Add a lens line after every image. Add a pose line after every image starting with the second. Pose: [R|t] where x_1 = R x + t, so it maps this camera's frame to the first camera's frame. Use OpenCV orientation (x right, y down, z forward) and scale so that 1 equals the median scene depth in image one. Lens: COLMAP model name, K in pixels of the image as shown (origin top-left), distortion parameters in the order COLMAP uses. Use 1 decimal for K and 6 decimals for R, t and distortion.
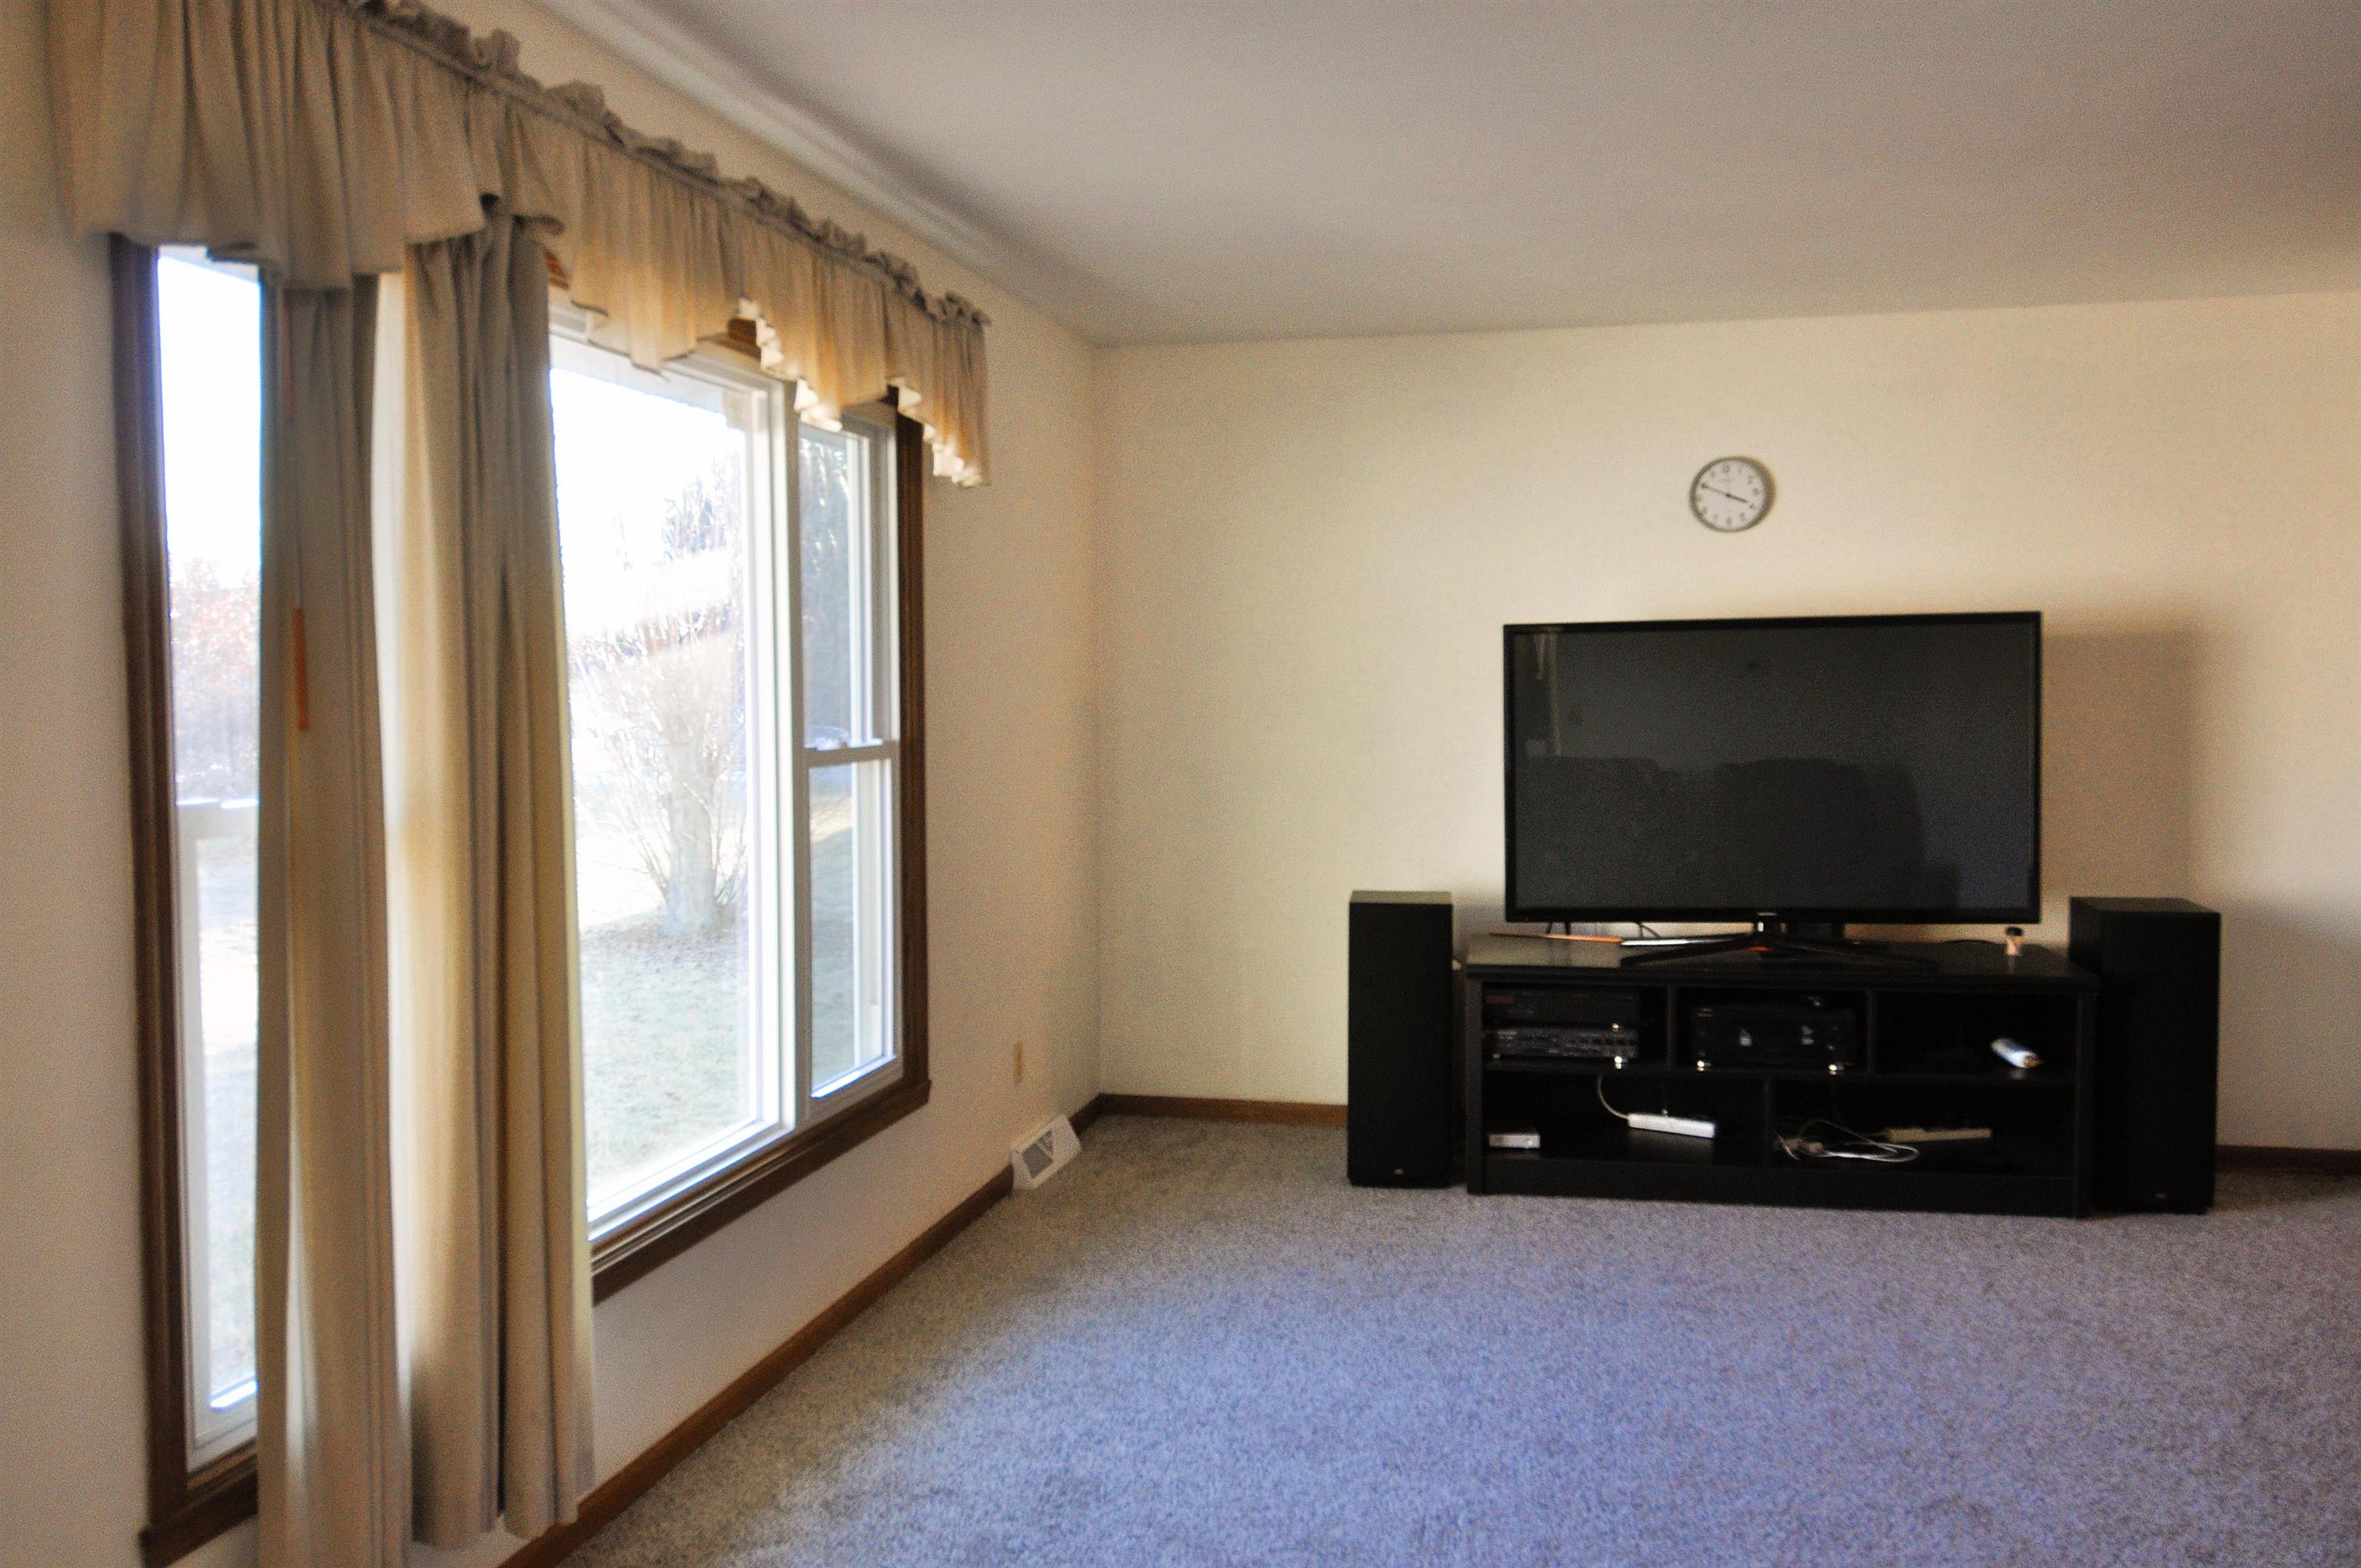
lens RADIAL K [[2030.5, 0, 1180.5], [0, 2030.5, 784.0], [0, 0, 1]] dist [0.071358, -0.086566]
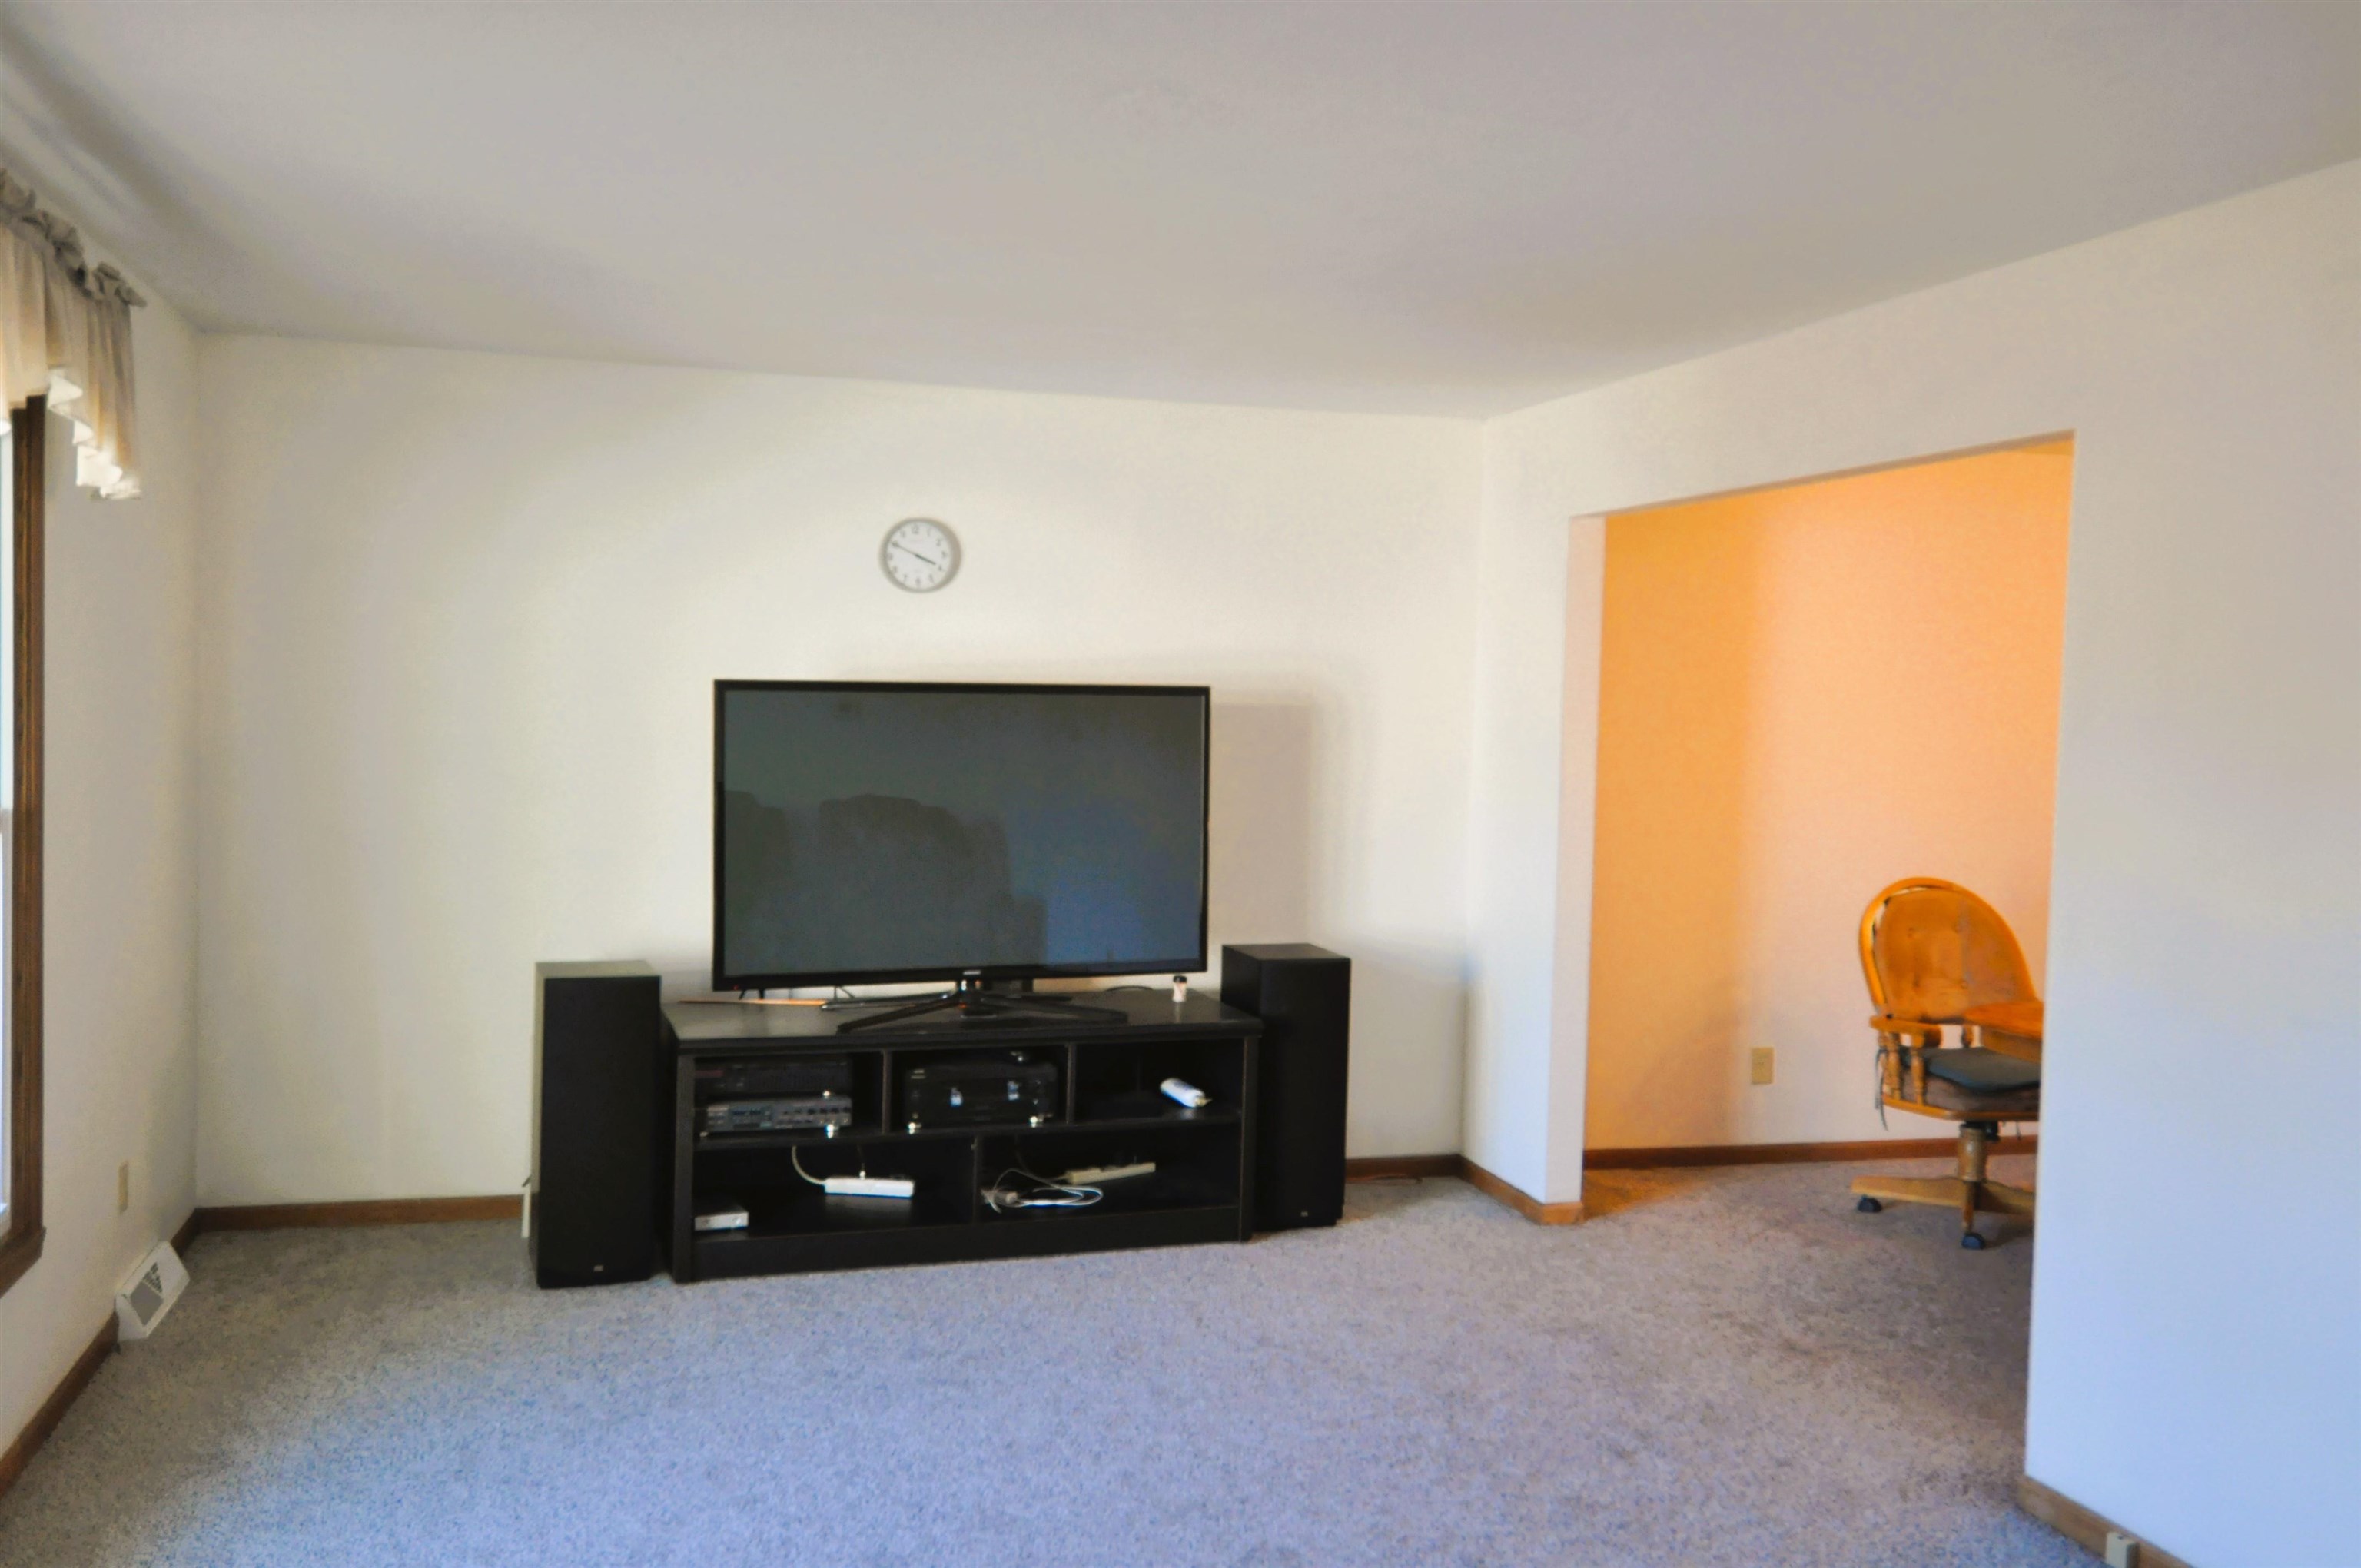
lens RADIAL K [[2030.5, 0, 1180.5], [0, 2030.5, 784.0], [0, 0, 1]] dist [0.071358, -0.086566]
pose [[0.876896, 0.005931, 0.480643, -0.112255], [-0.003873, 0.999979, -0.005274, -0.026222], [-0.480664, 0.002763, 0.876900, 0.060576]]
